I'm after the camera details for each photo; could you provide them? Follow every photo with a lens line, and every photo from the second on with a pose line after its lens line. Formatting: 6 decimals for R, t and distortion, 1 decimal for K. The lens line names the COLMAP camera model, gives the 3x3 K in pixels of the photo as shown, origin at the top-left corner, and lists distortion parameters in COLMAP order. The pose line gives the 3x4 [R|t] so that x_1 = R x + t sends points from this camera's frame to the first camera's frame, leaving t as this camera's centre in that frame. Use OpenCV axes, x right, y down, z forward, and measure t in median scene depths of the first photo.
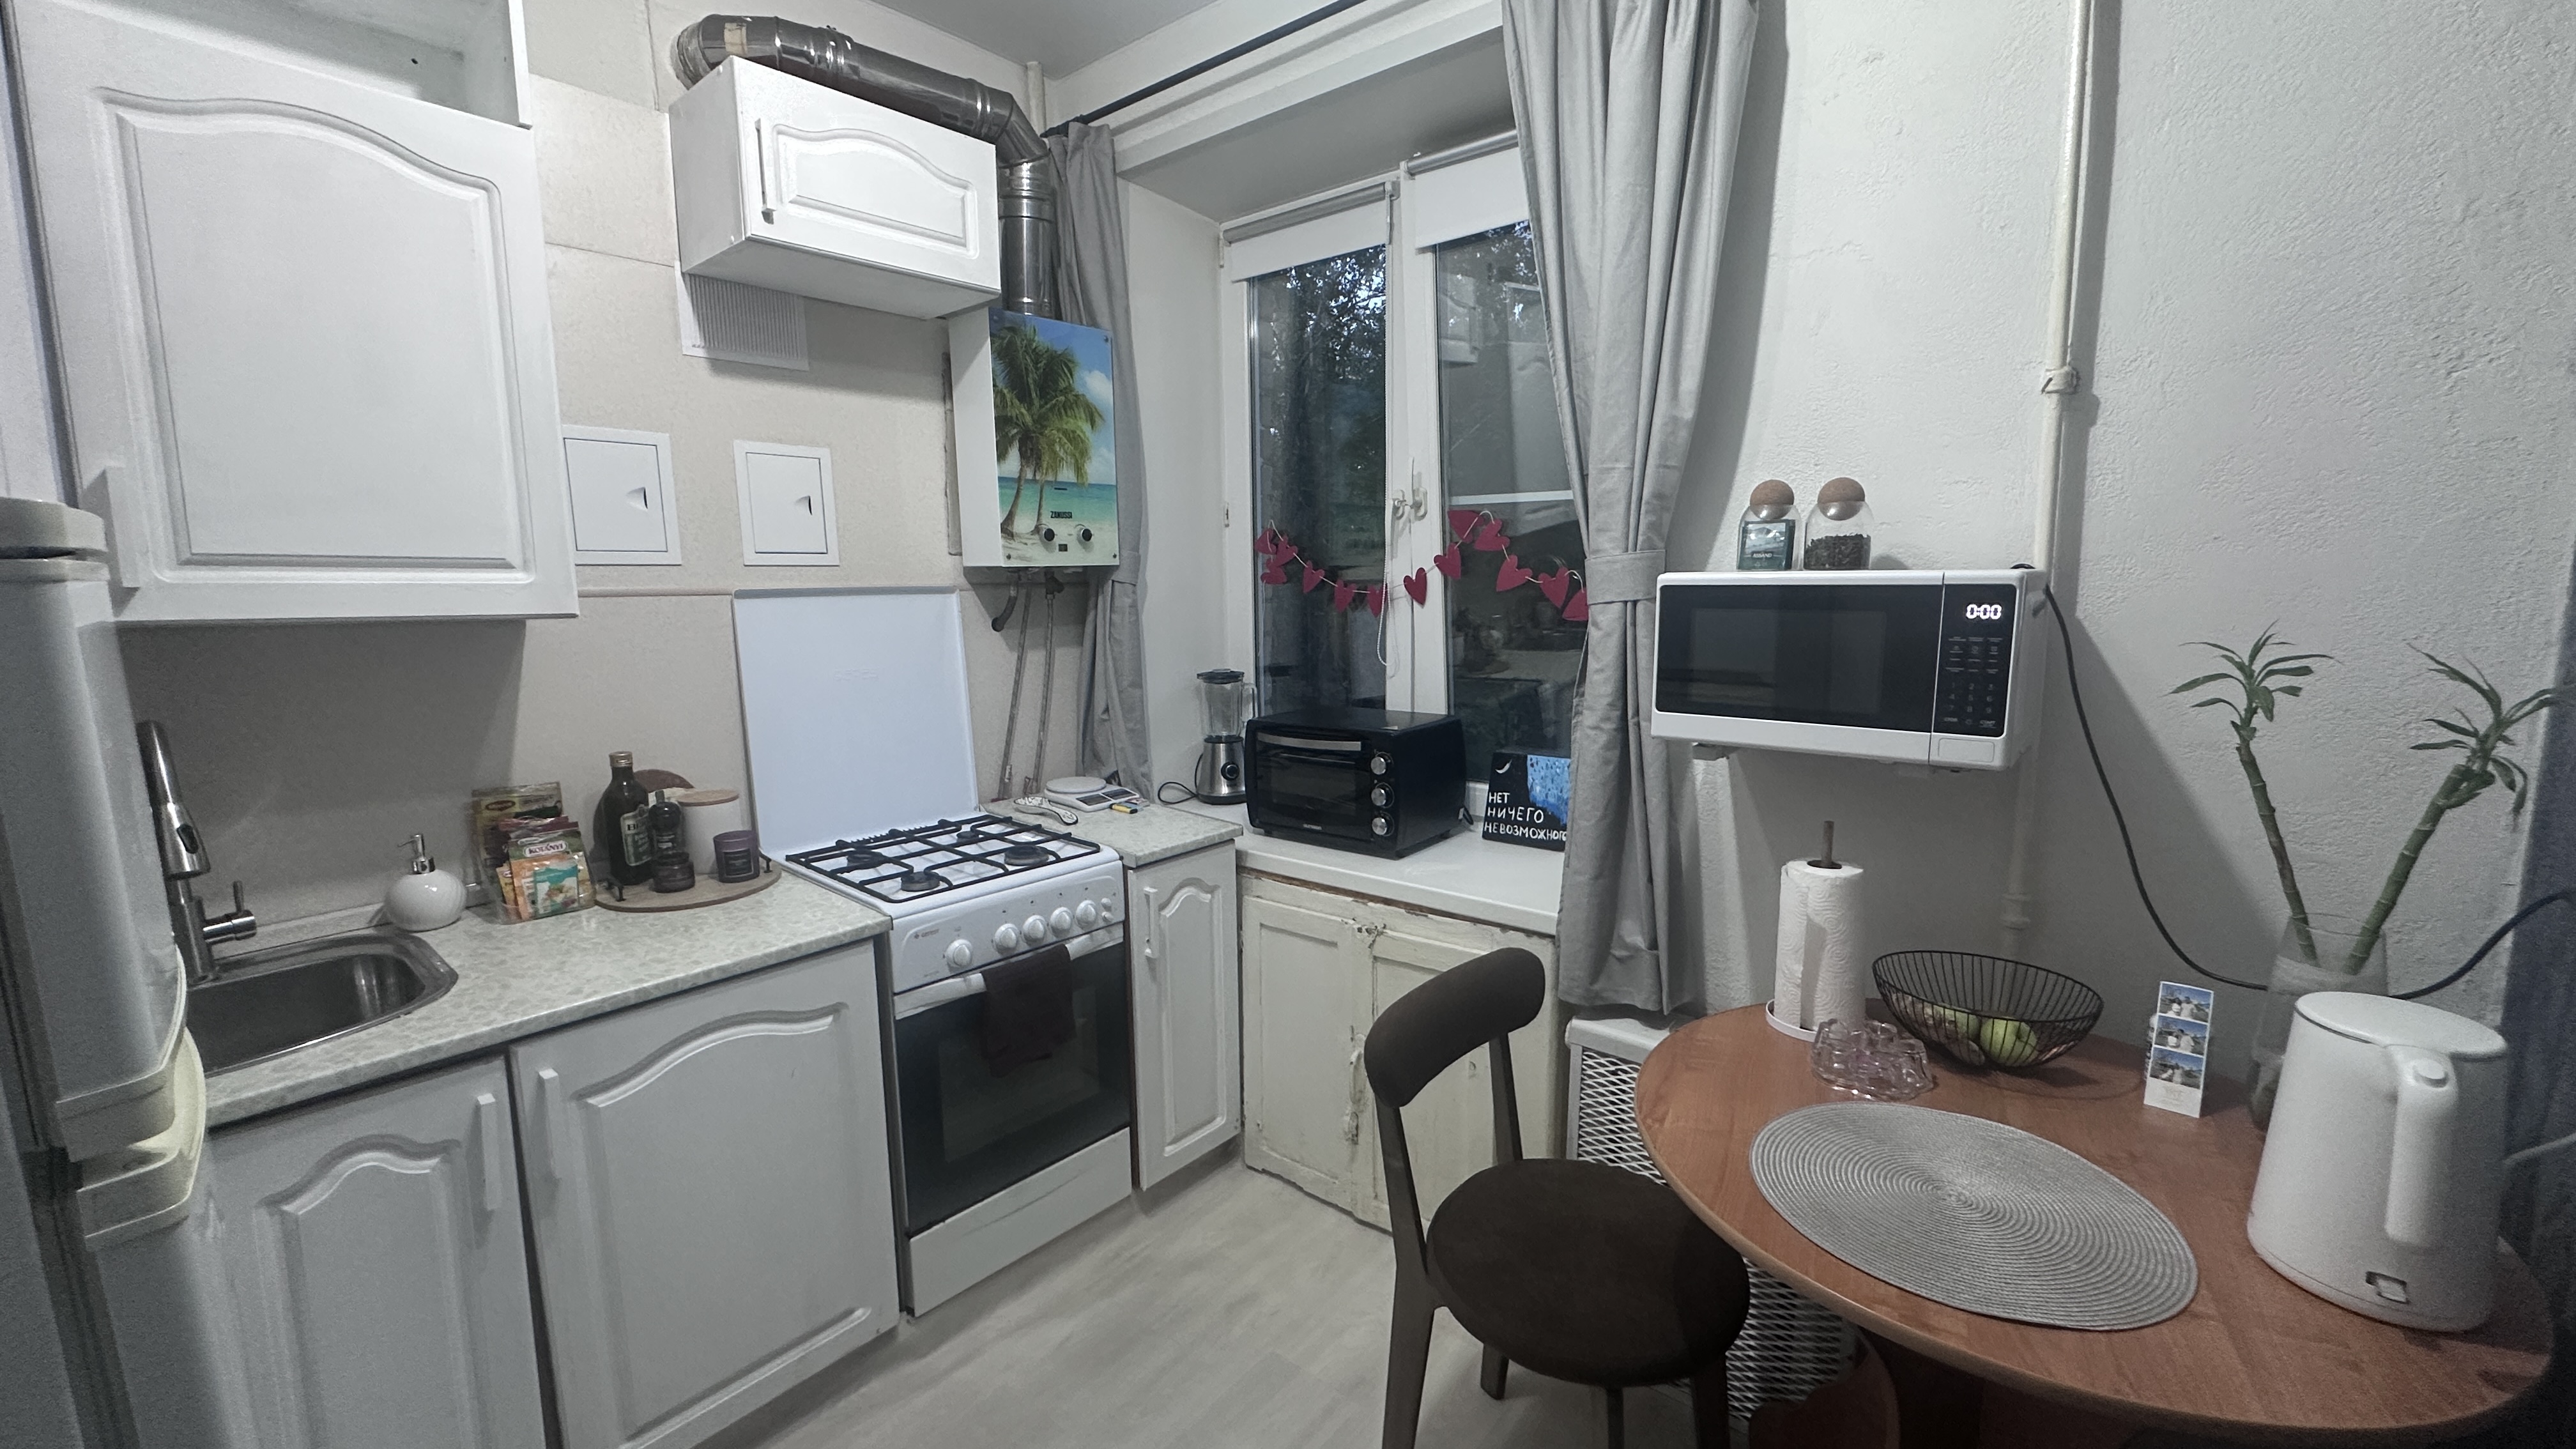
lens RADIAL K [[1029.5, 0, 1288.0], [0, 1029.5, 724.5], [0, 0, 1]] dist [-0.003135, 0.000505]
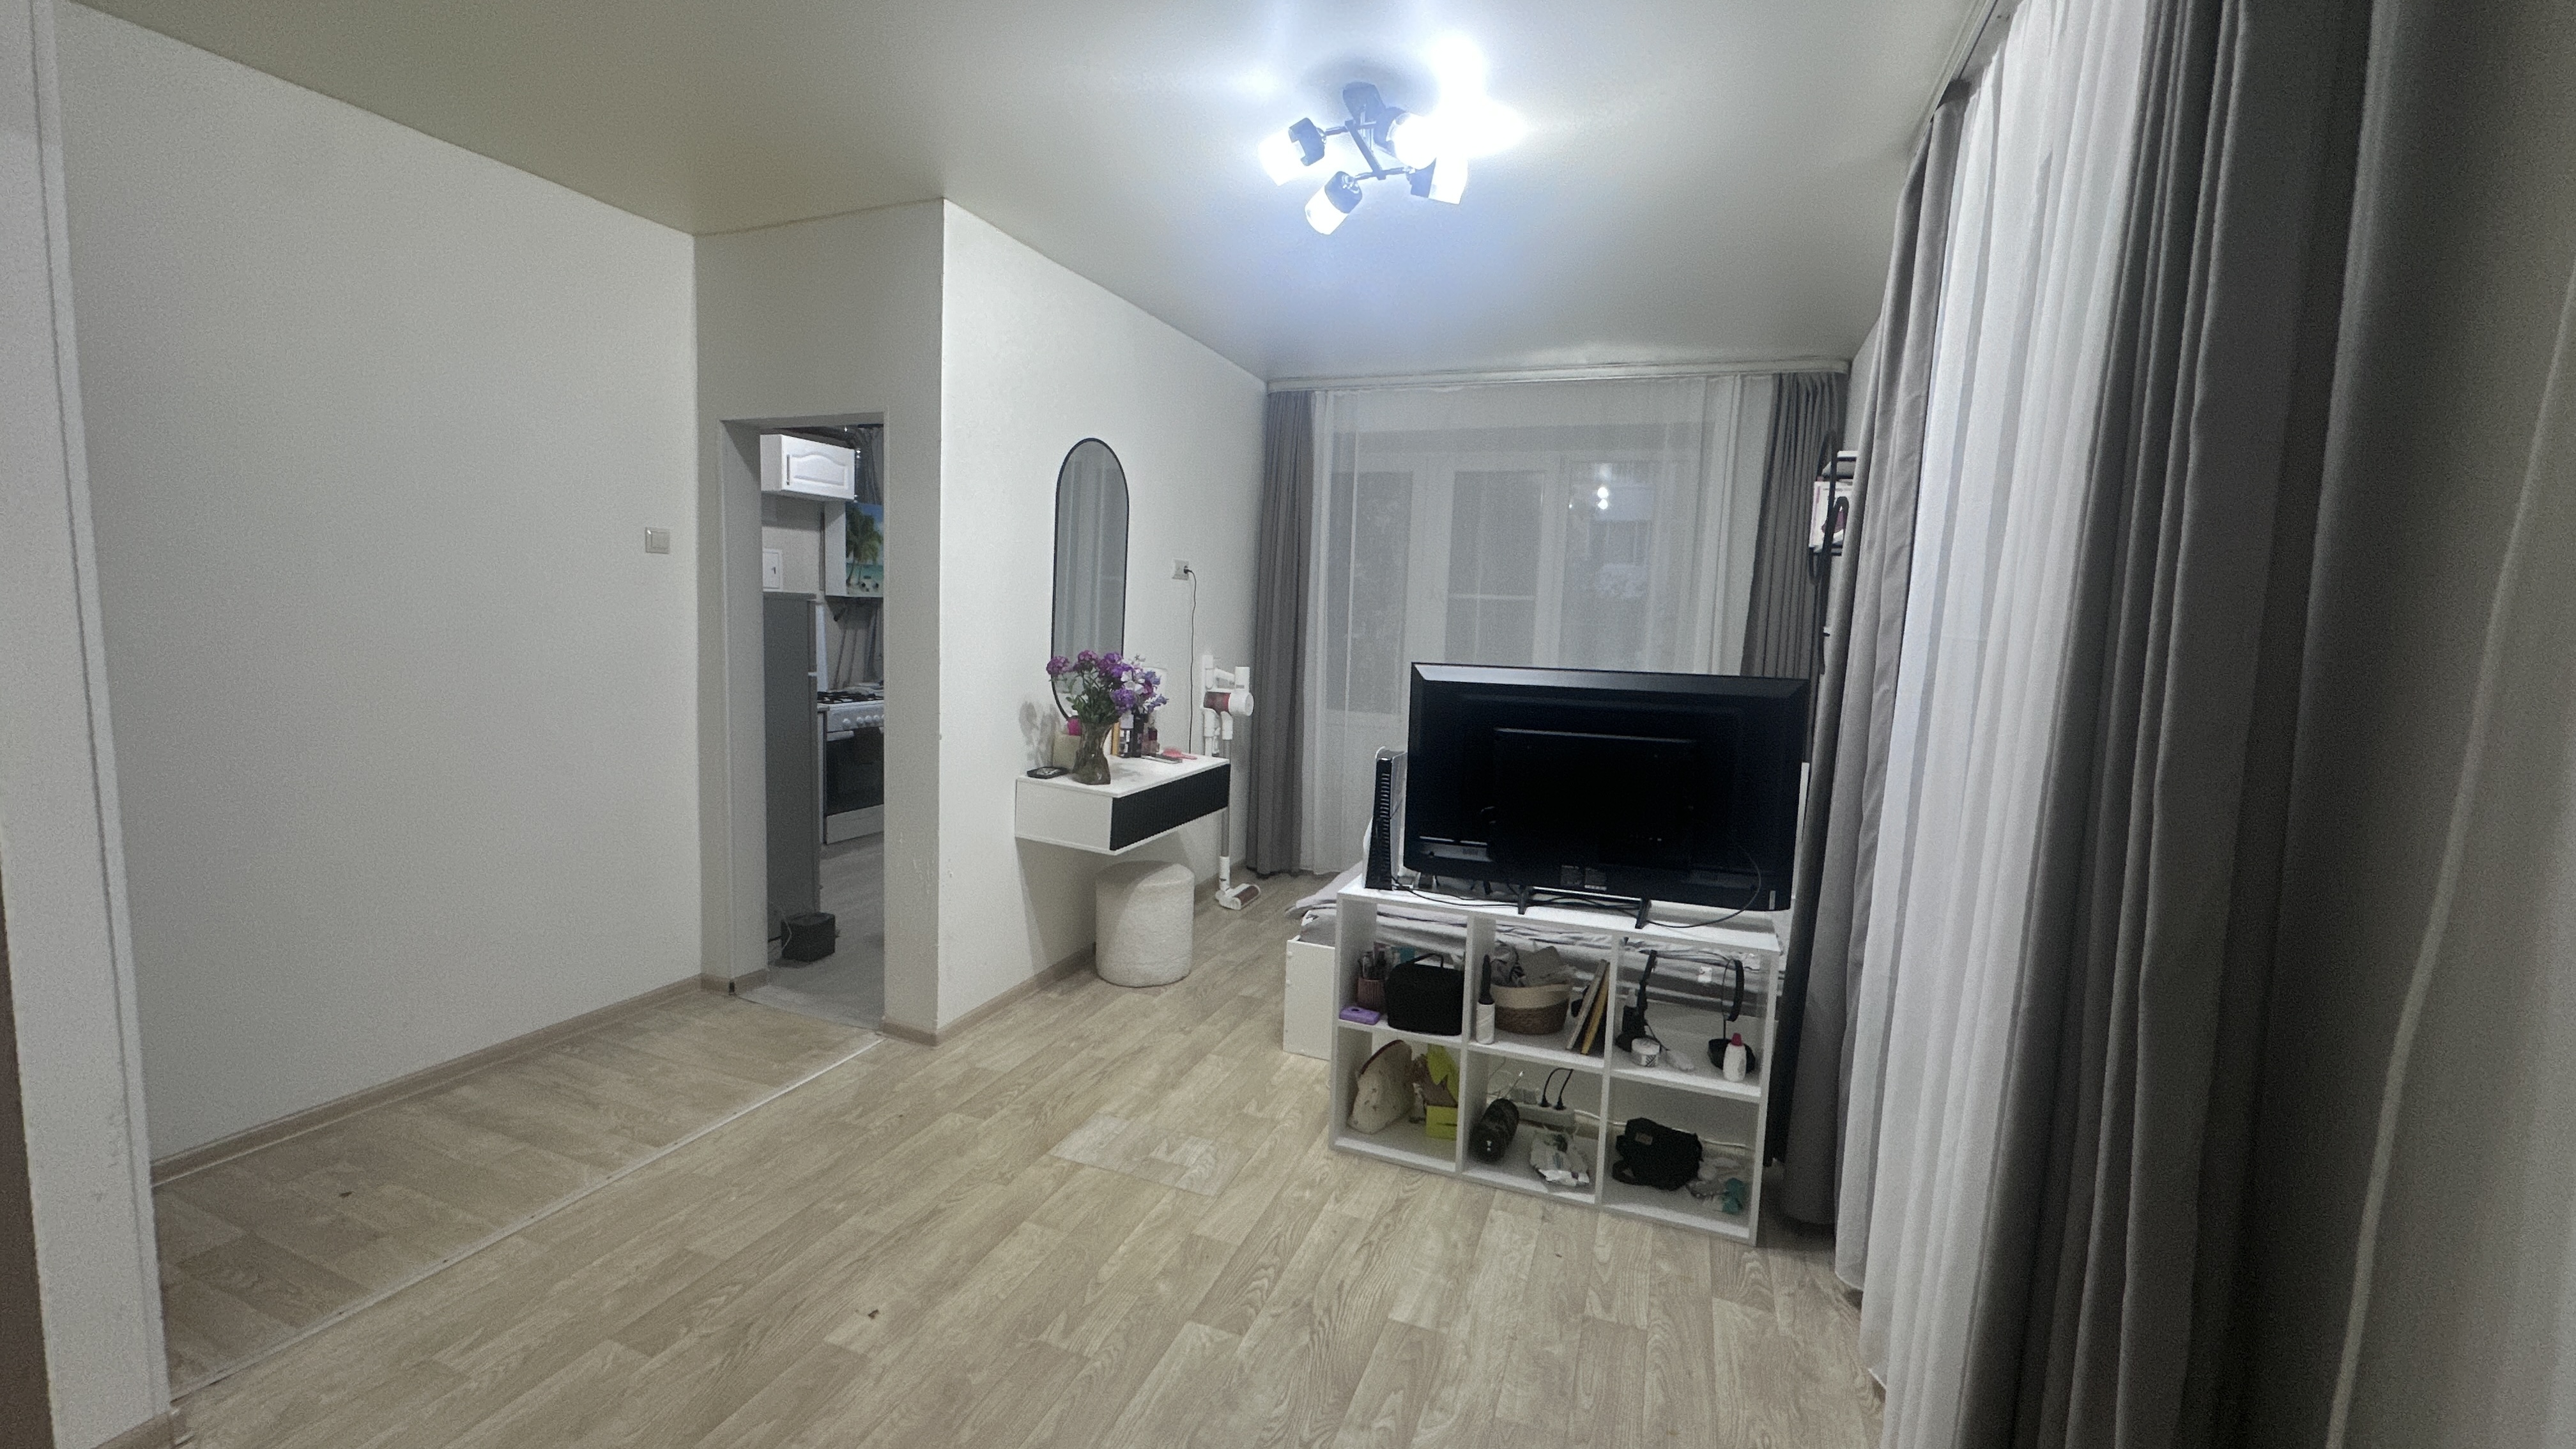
lens RADIAL K [[1029.5, 0, 1288.0], [0, 1029.5, 724.5], [0, 0, 1]] dist [-0.003135, 0.000505]
pose [[0.946769, 0.016406, 0.321494, -0.052260], [-0.007225, 0.999532, -0.029731, 0.277201], [-0.321831, 0.025826, 0.946445, -2.097384]]
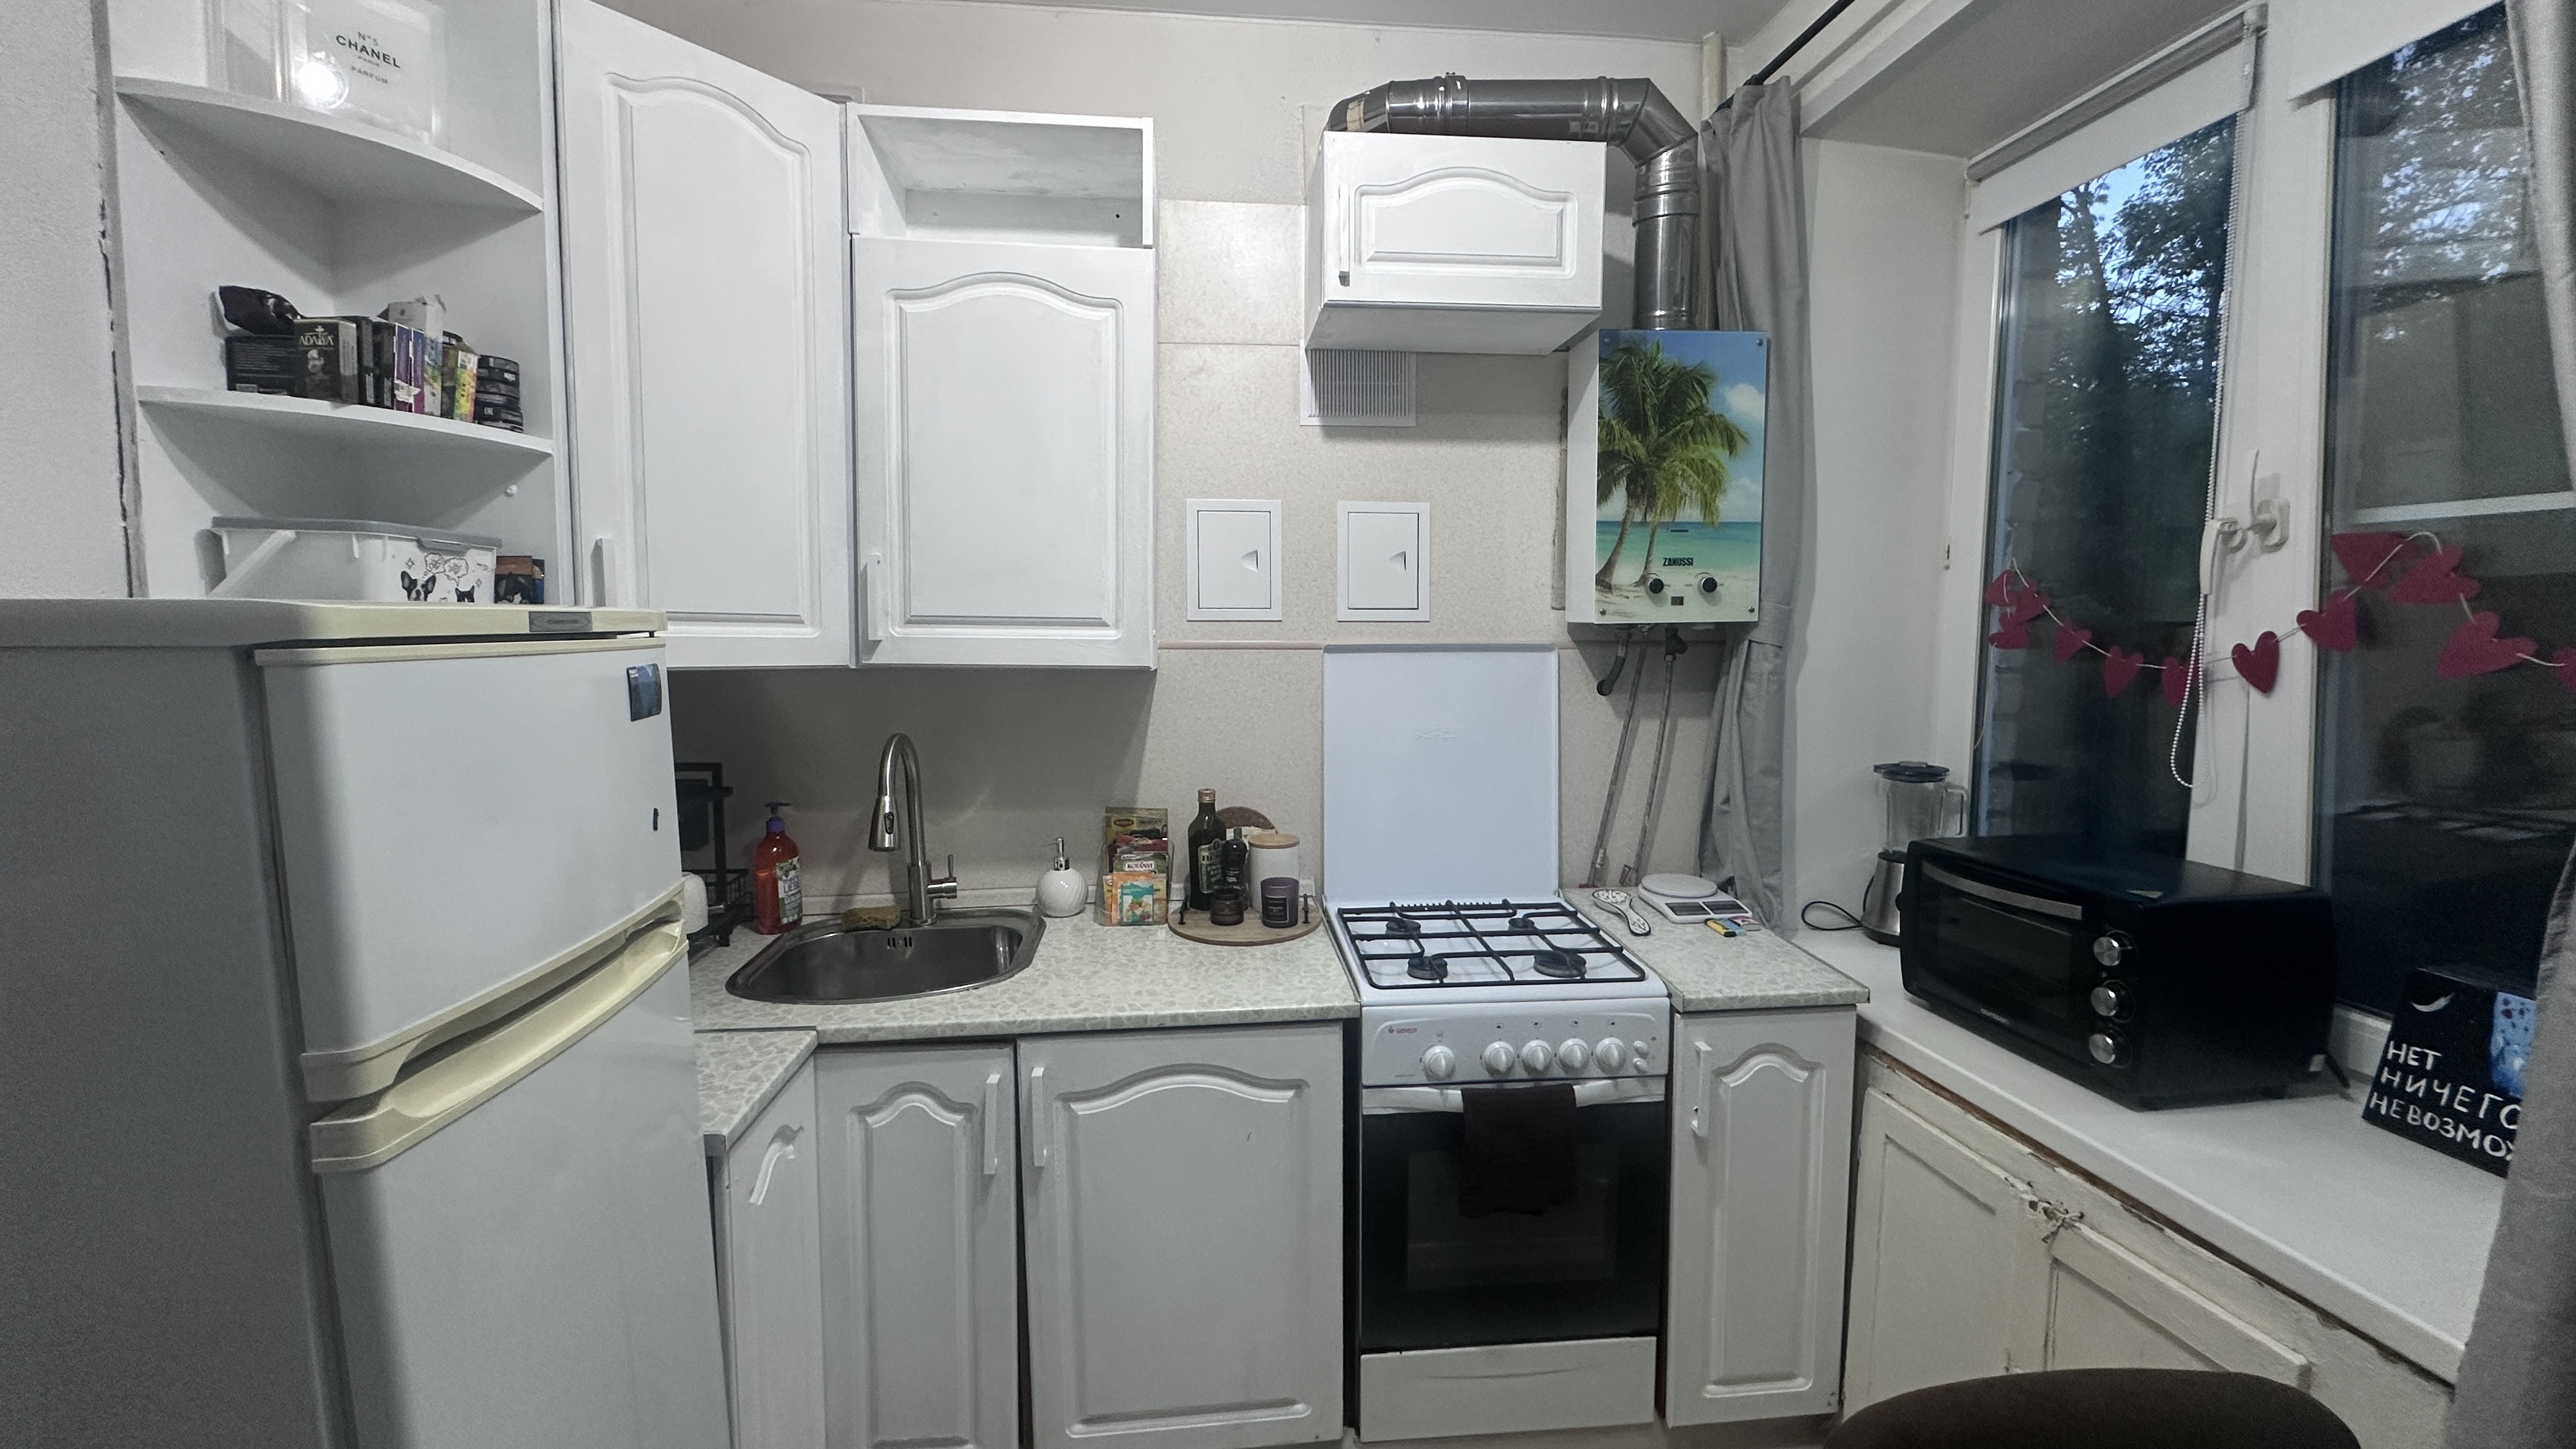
lens RADIAL K [[1029.5, 0, 1288.0], [0, 1029.5, 724.5], [0, 0, 1]] dist [-0.003135, 0.000505]
pose [[0.726509, 0.077378, -0.682787, 0.151815], [-0.104422, 0.994532, 0.001599, -0.048519], [0.679177, 0.070136, 0.730616, 0.220536]]
